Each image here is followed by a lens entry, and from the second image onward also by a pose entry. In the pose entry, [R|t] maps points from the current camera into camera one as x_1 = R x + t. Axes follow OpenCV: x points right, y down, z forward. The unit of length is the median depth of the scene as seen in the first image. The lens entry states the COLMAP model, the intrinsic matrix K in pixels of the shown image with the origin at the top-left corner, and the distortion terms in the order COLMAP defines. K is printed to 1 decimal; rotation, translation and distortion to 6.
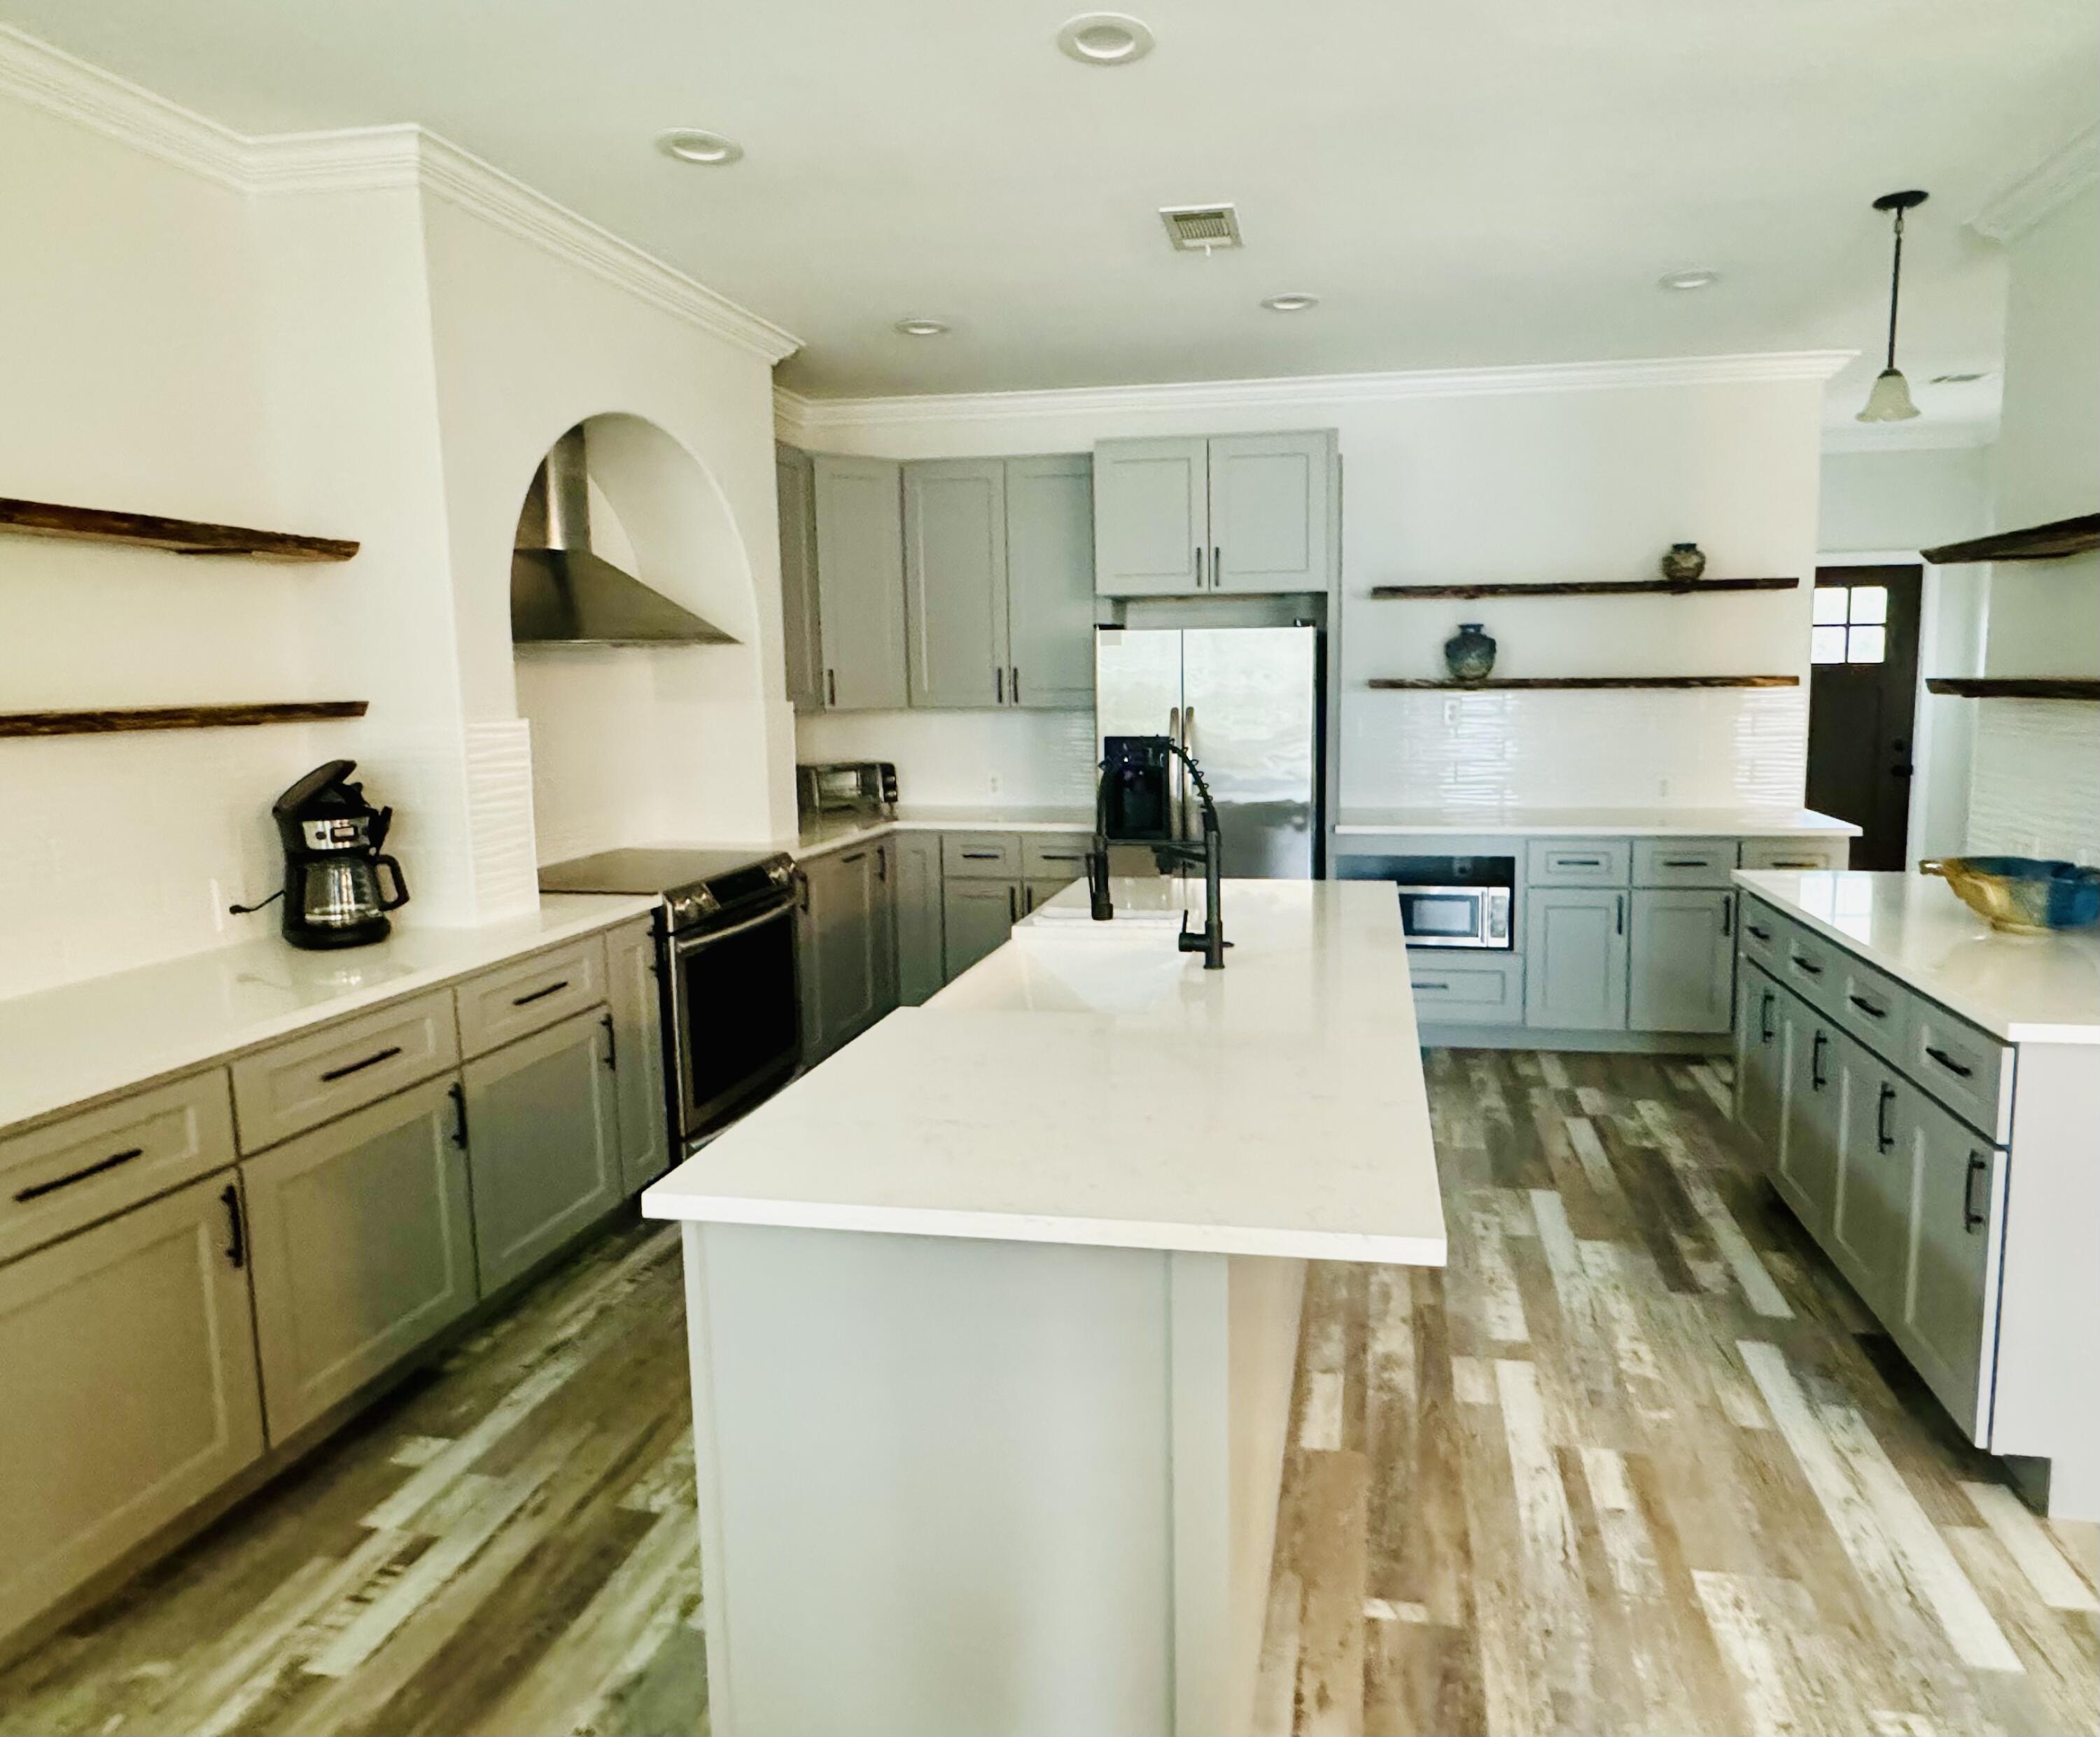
lens RADIAL K [[1220.8, 0, 1169.6], [0, 1220.8, 817.1], [0, 0, 1]] dist [-0.002433, 0.000544]
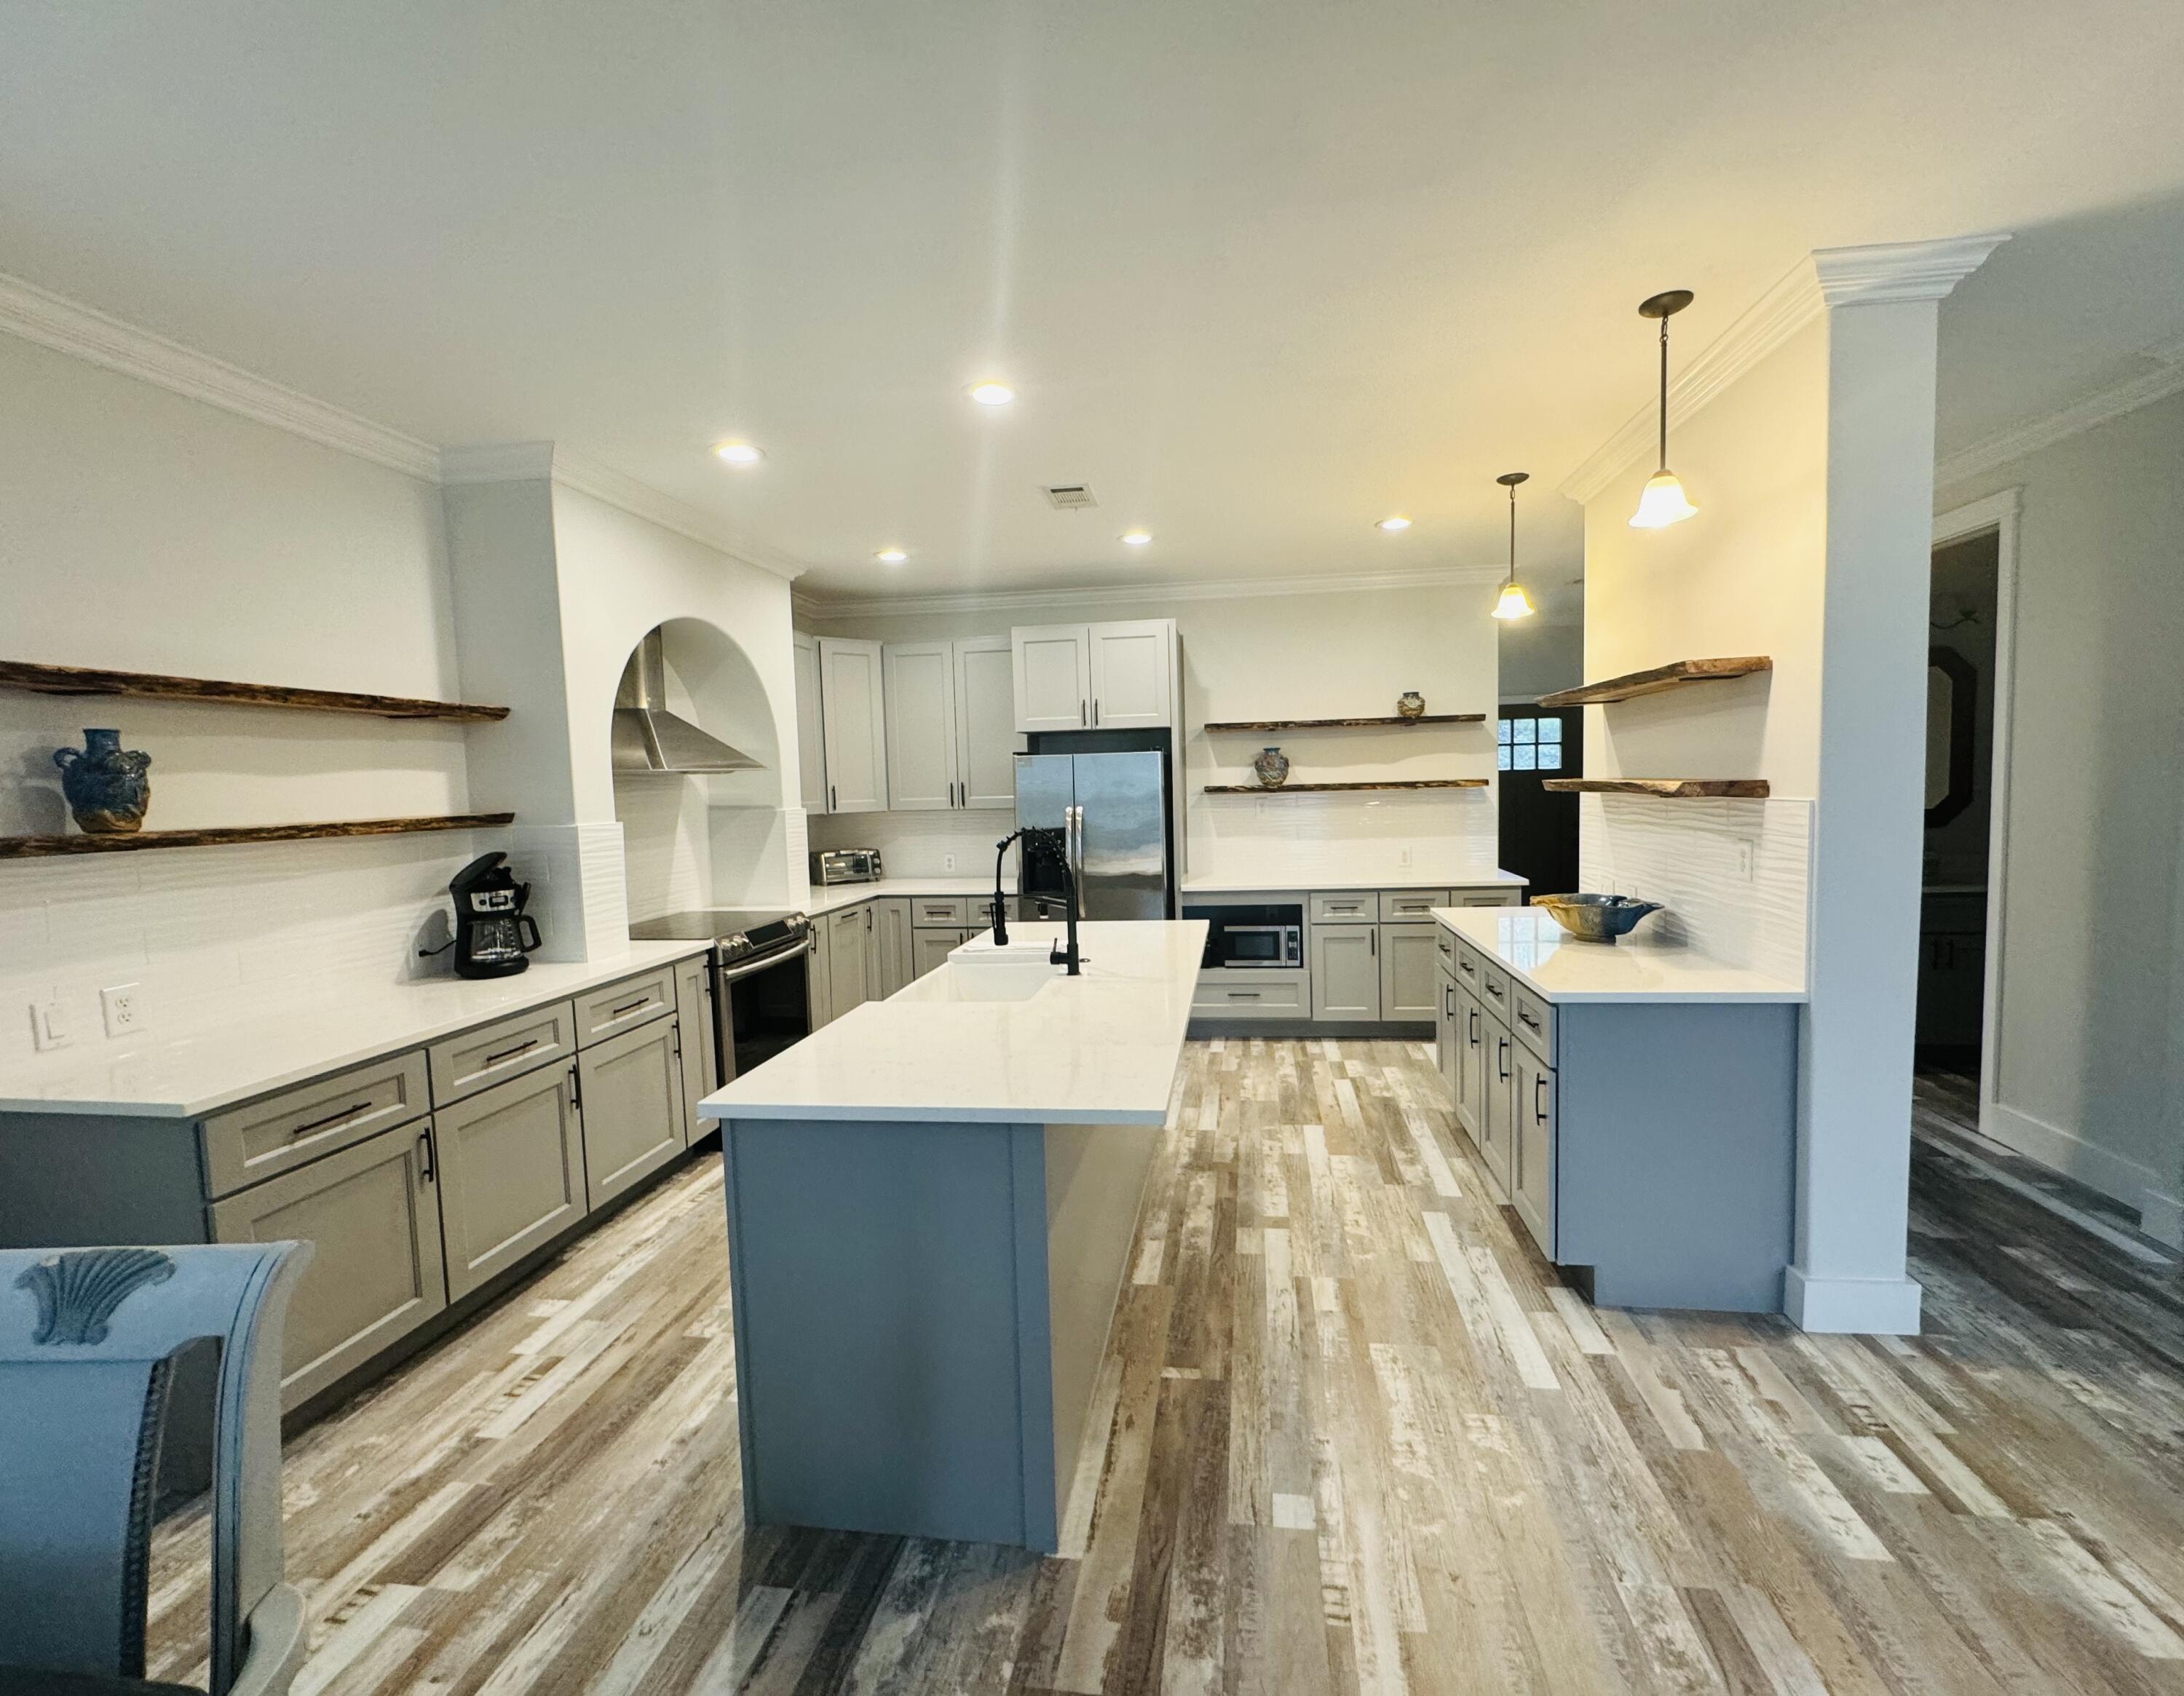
lens RADIAL K [[901.6, 0, 1132.0], [0, 901.6, 845.0], [0, 0, 1]] dist [-0.001716, 0.000042]
pose [[0.999135, -0.018738, 0.037125, 0.069137], [0.020478, 0.998683, -0.047049, 0.014233], [-0.036195, 0.047768, 0.998202, -0.152752]]
